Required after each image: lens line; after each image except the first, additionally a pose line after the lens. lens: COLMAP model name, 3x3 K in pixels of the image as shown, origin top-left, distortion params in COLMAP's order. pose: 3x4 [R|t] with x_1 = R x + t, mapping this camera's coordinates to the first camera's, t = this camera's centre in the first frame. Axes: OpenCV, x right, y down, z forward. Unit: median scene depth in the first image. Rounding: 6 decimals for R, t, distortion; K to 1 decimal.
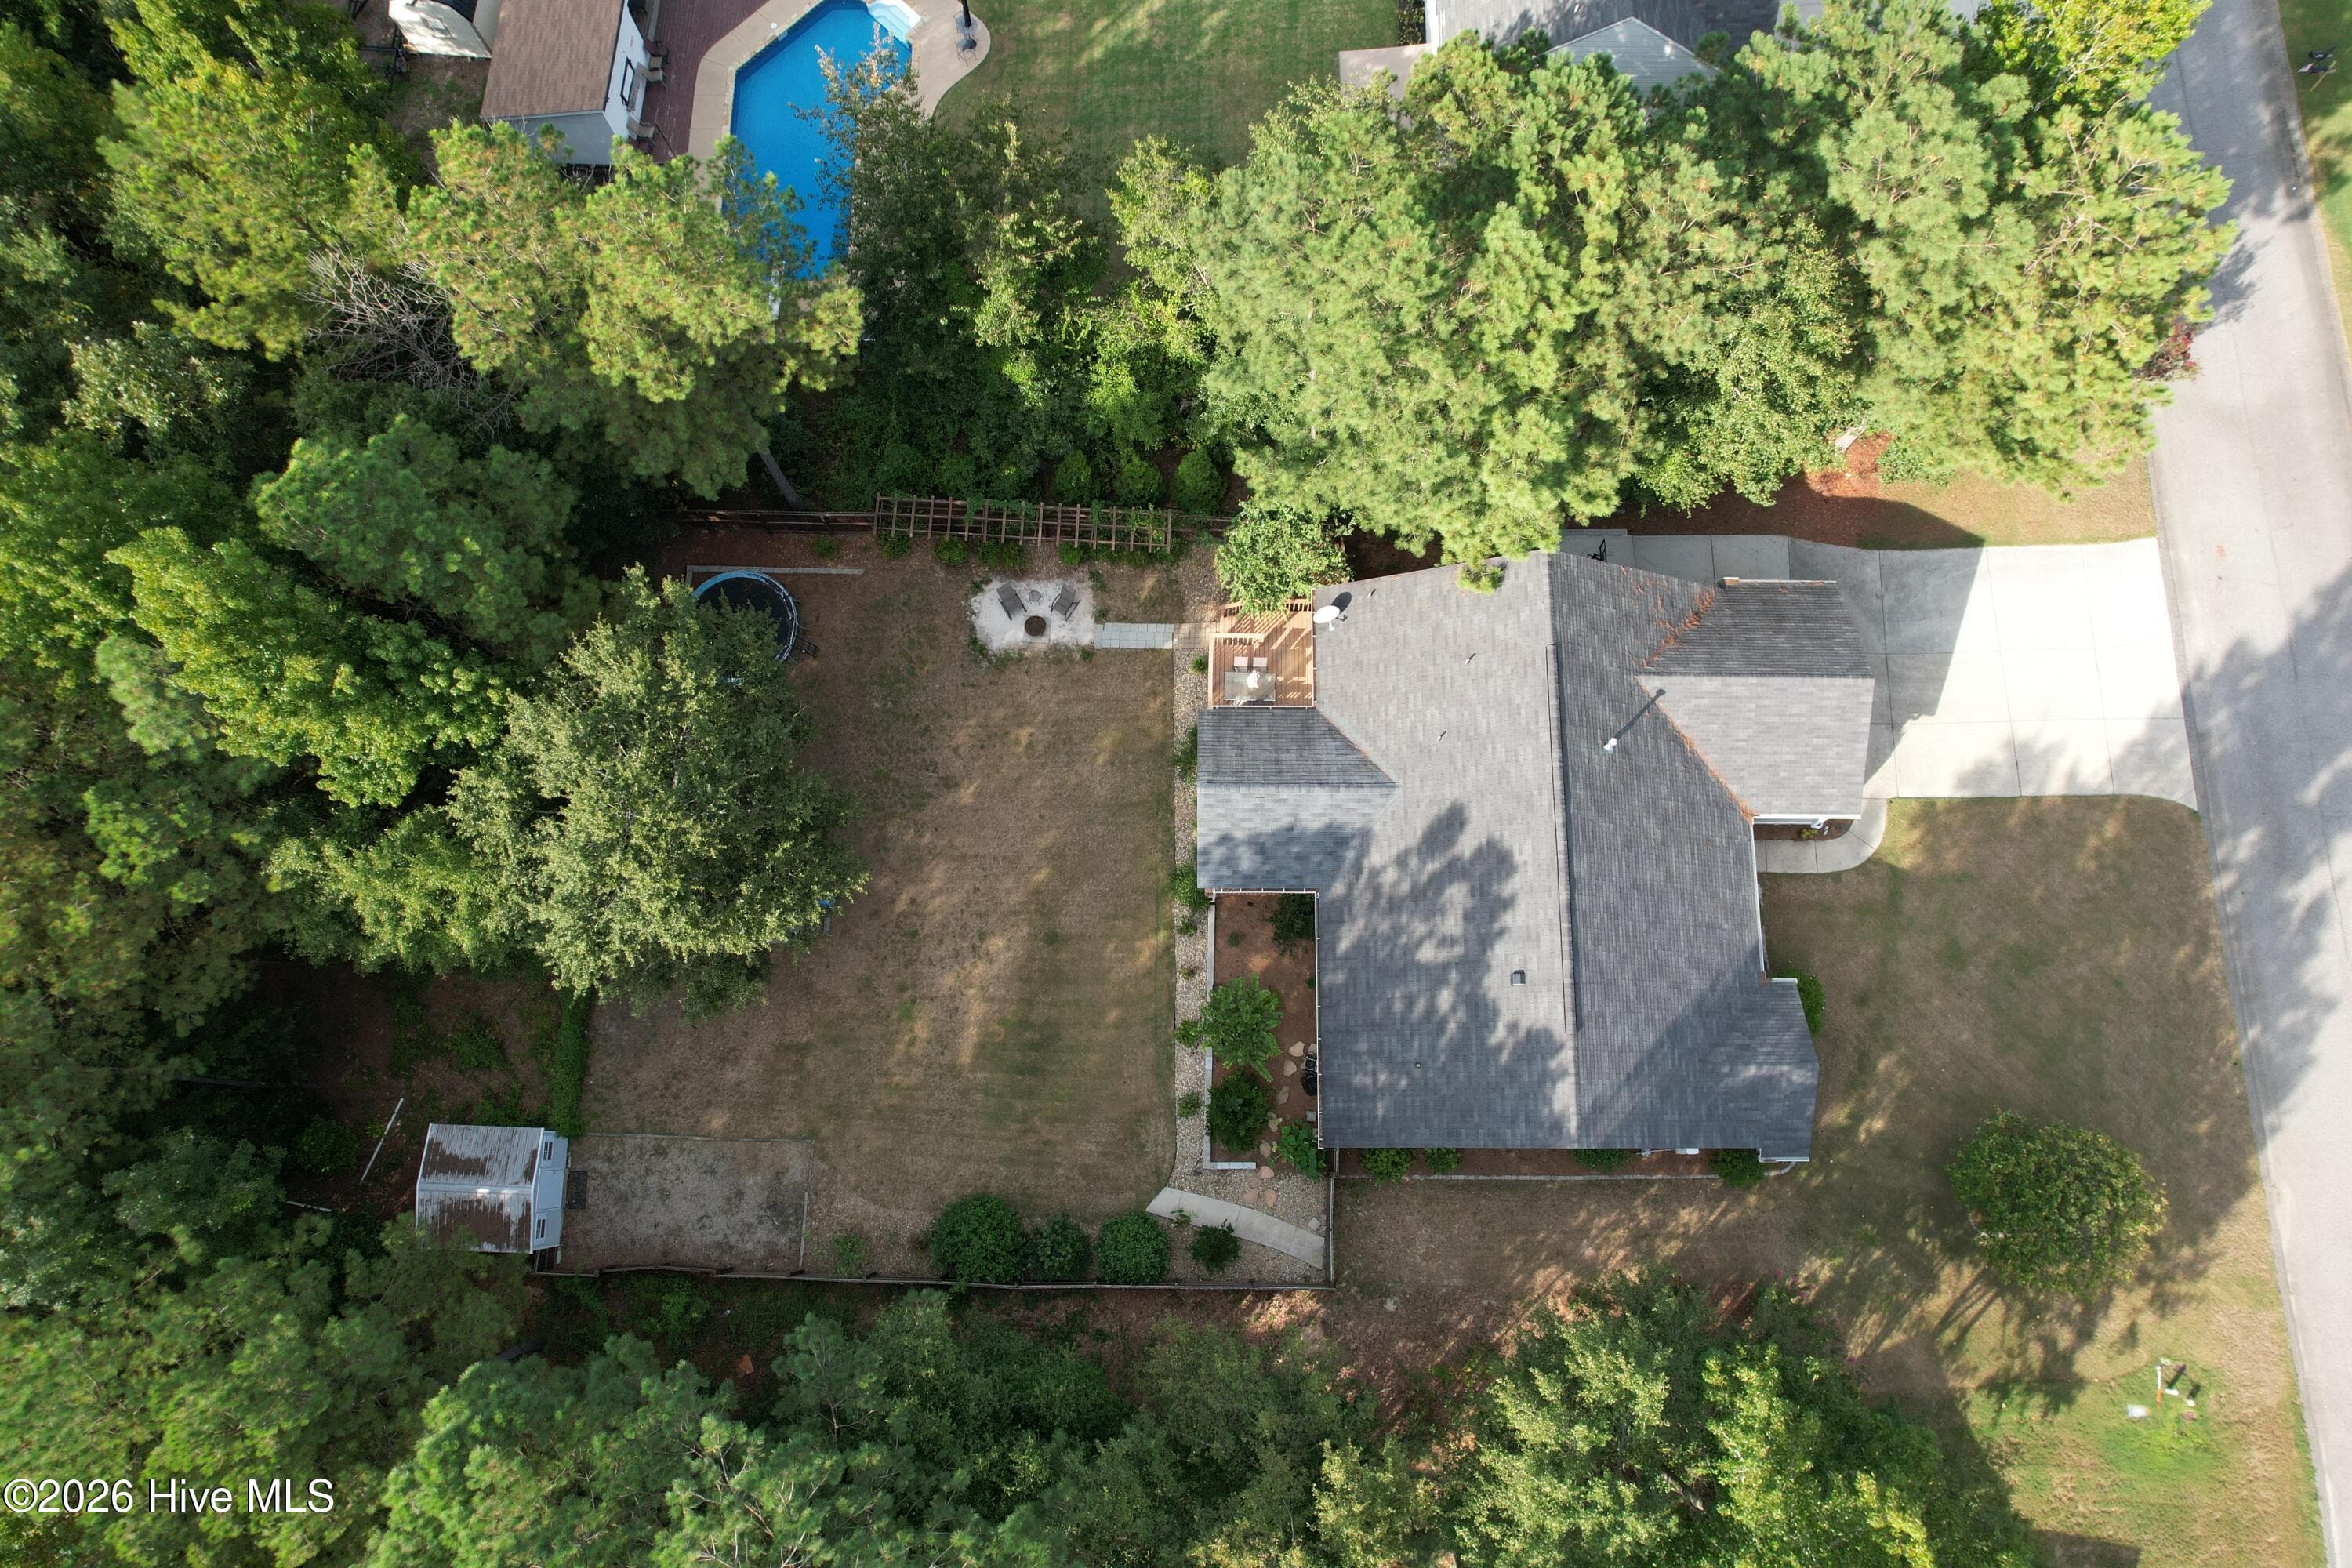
lens RADIAL K [[1514.0, 0, 1180.6], [0, 1514.0, 788.7], [0, 0, 1]] dist [-0.090679, 0.090097]
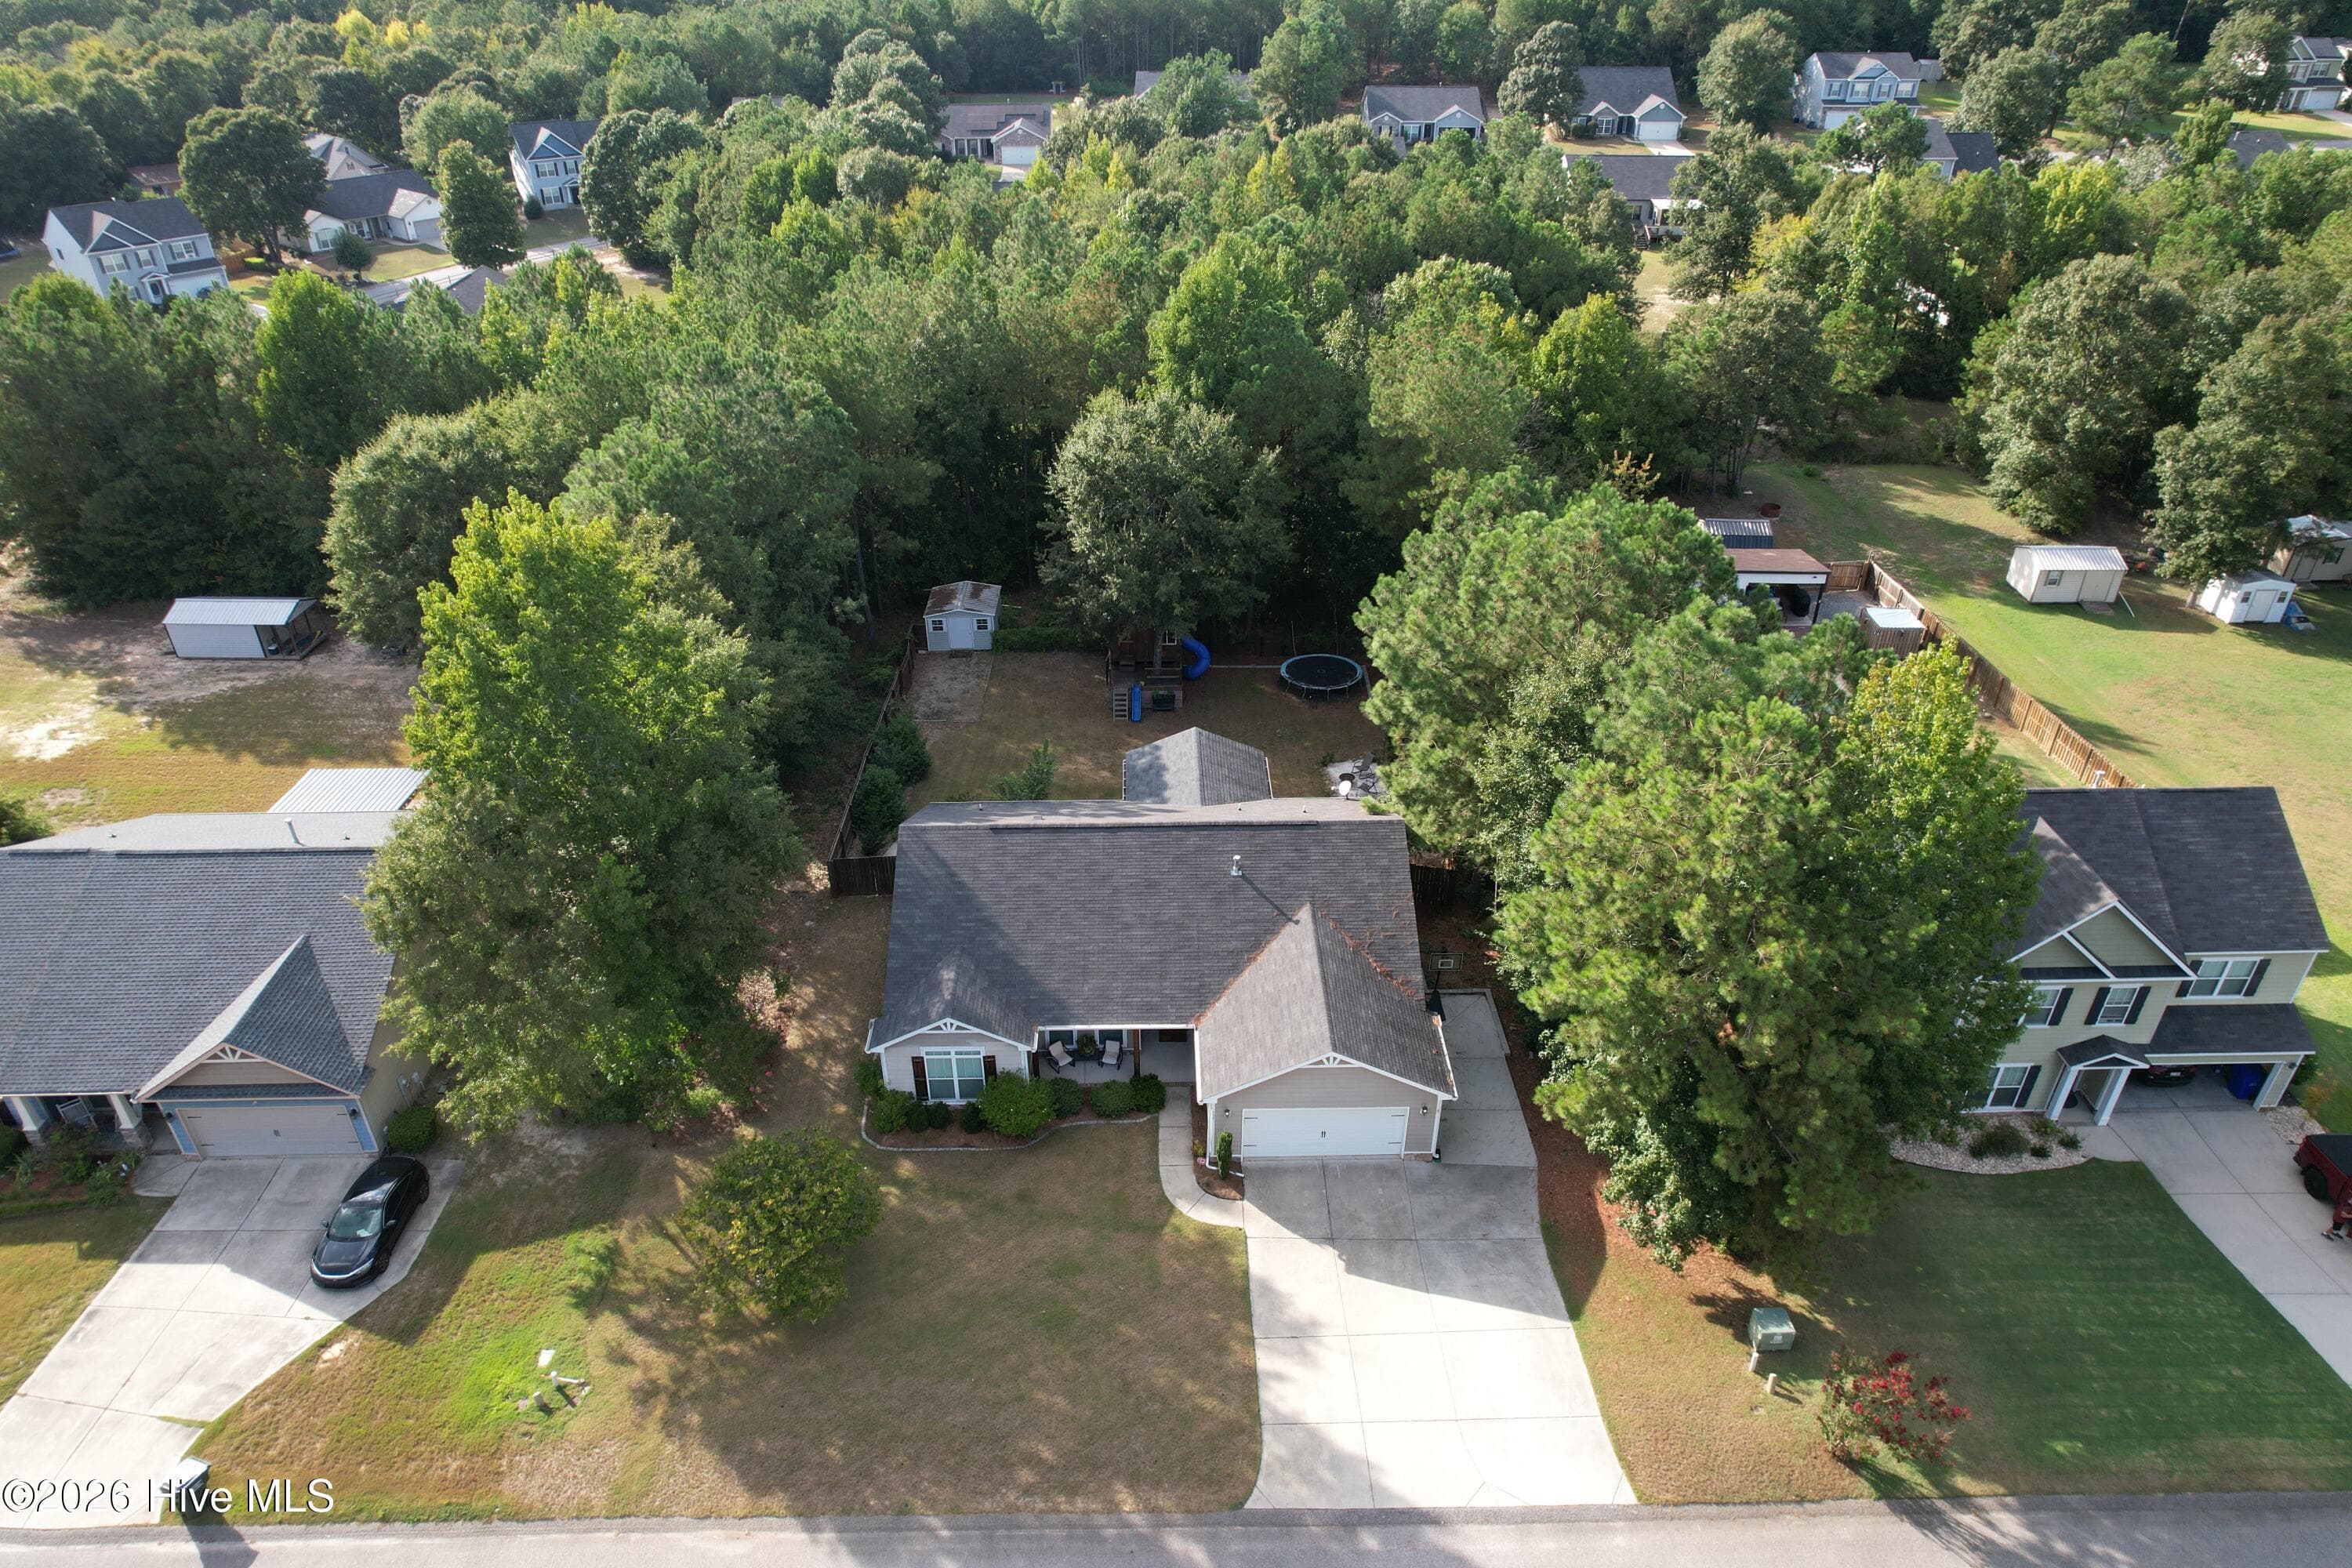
lens RADIAL K [[1508.4, 0, 1180.6], [0, 1508.4, 785.4], [0, 0, 1]] dist [-0.082867, 0.080024]
pose [[0.031551, 0.534102, -0.844831, 1.182256], [-0.972437, 0.211772, 0.097565, -0.109068], [0.231021, 0.818467, 0.526062, 0.323444]]
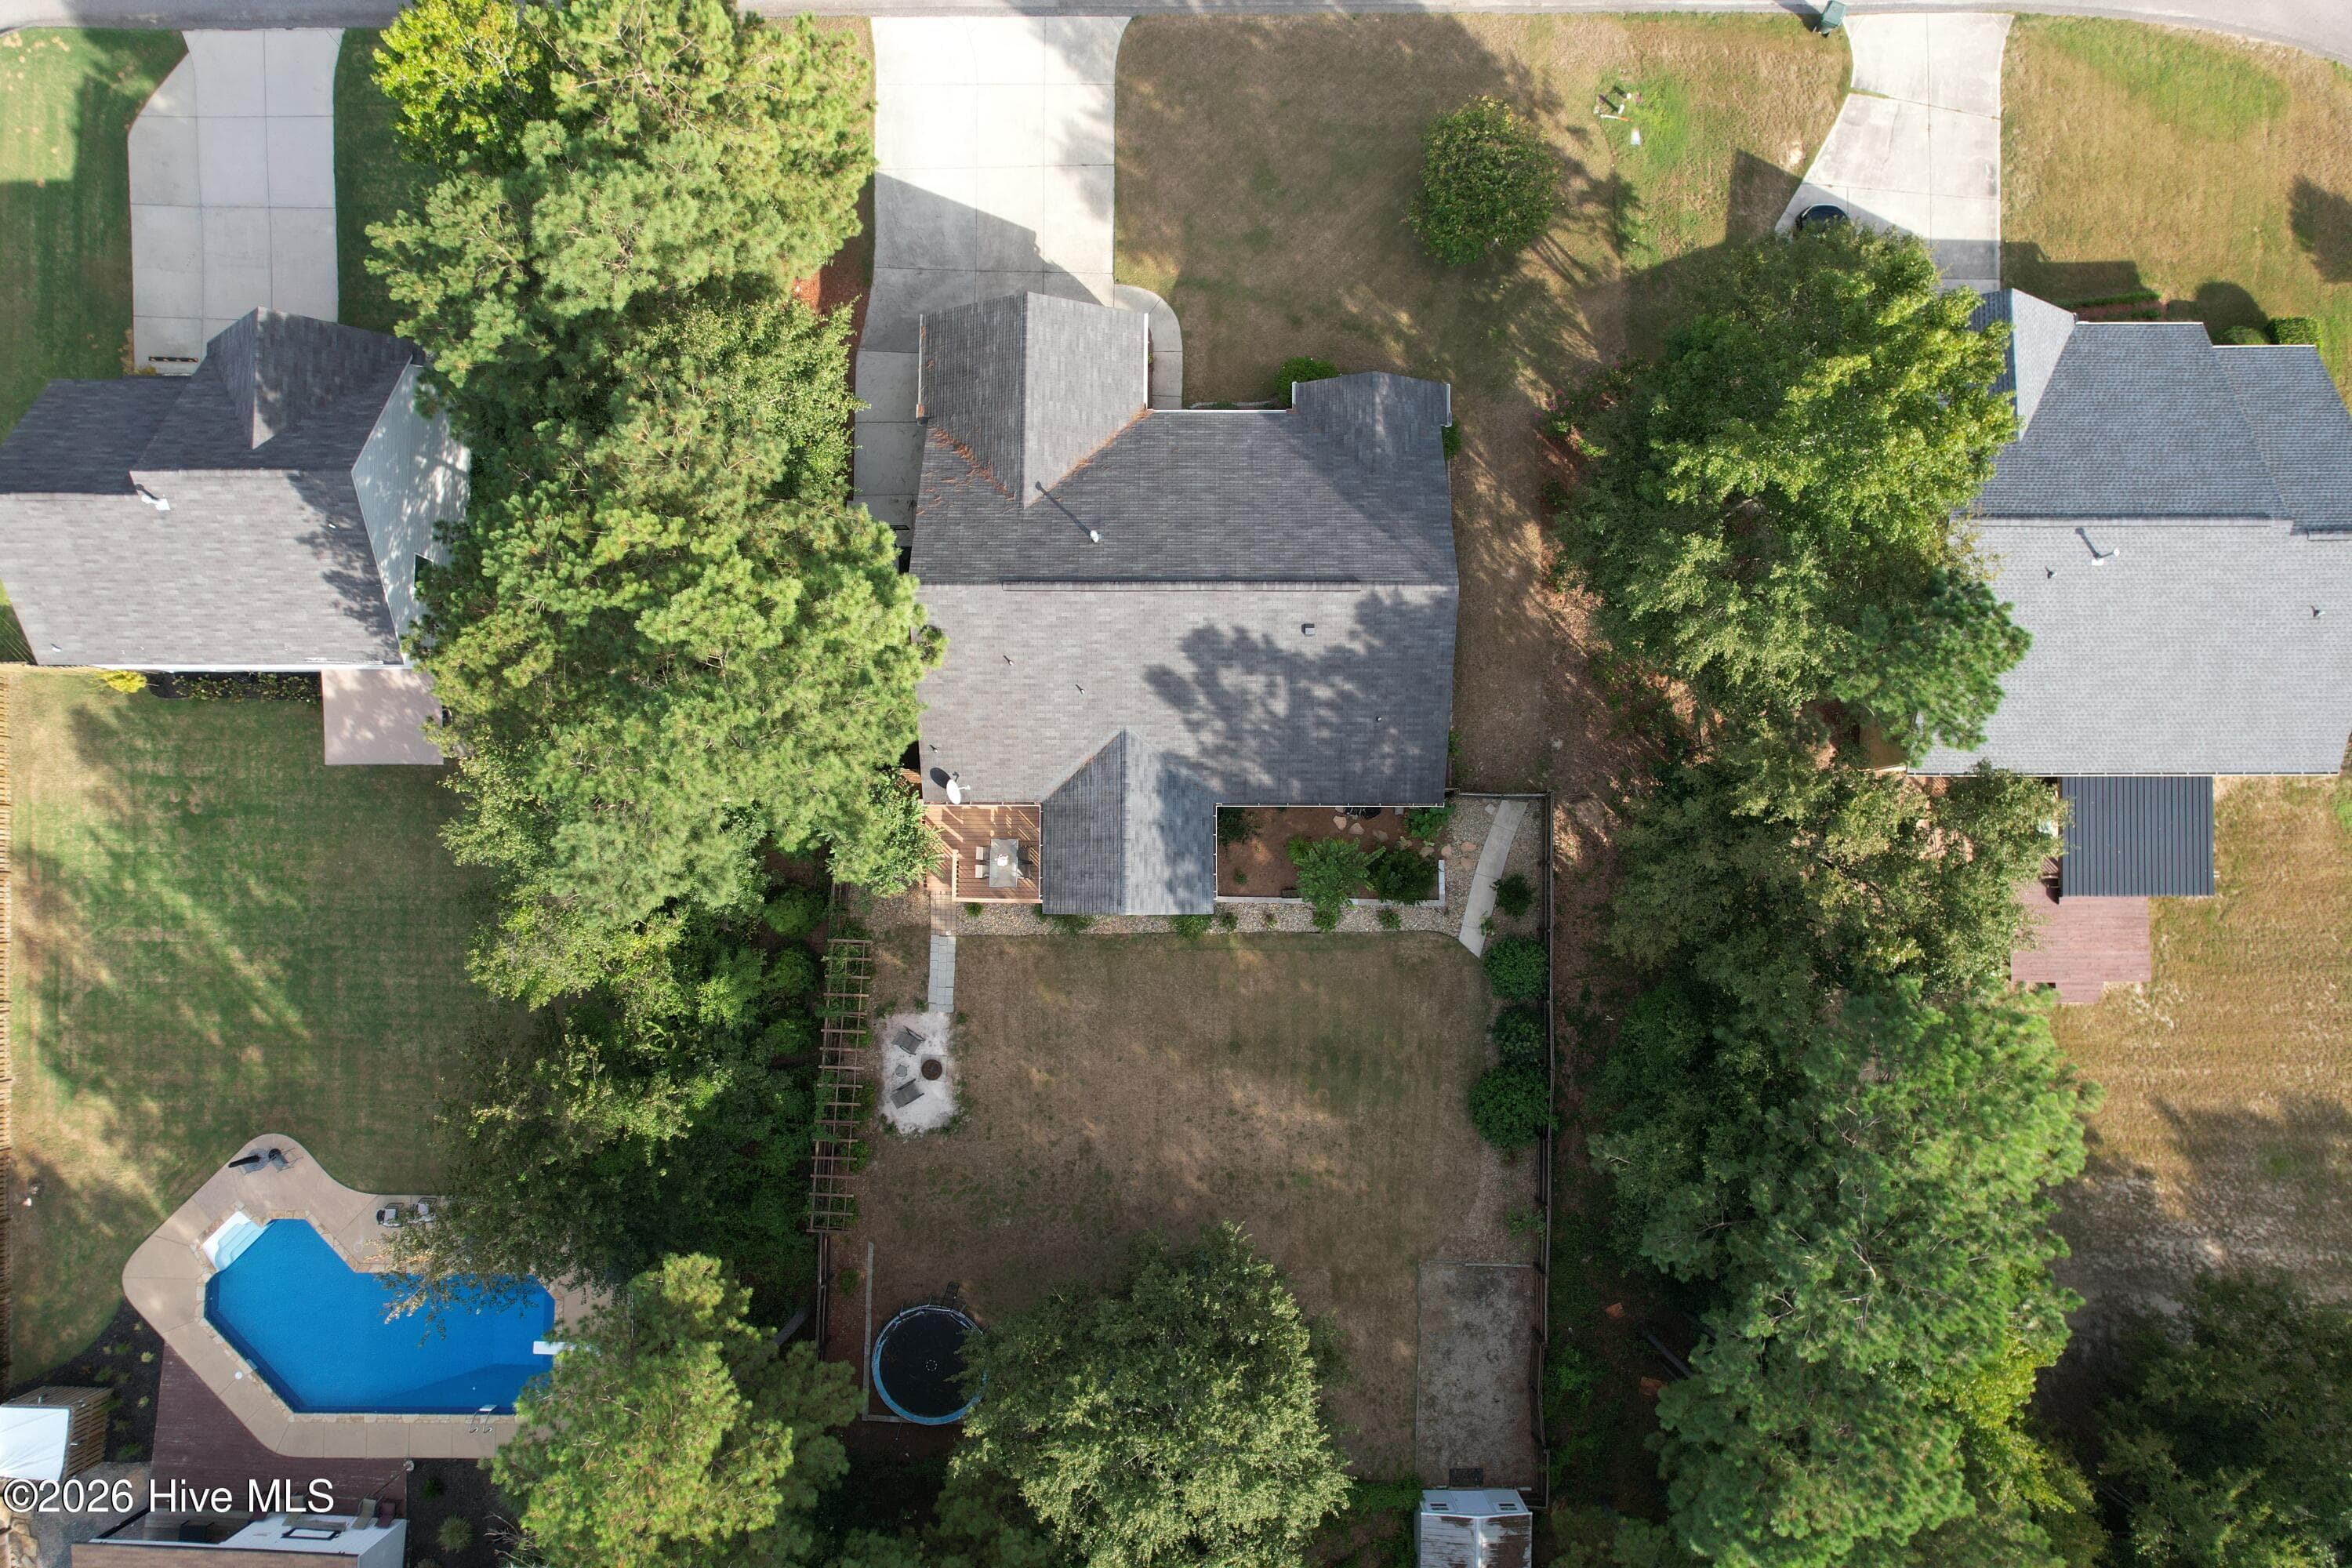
lens RADIAL K [[1517.4, 0, 1179.6], [0, 1517.4, 783.3], [0, 0, 1]] dist [-0.081342, 0.077188]
pose [[-0.004478, -0.996897, 0.078587, 0.019717], [0.974339, 0.013336, 0.224690, -0.205632], [-0.225040, 0.077576, 0.971256, -0.064477]]
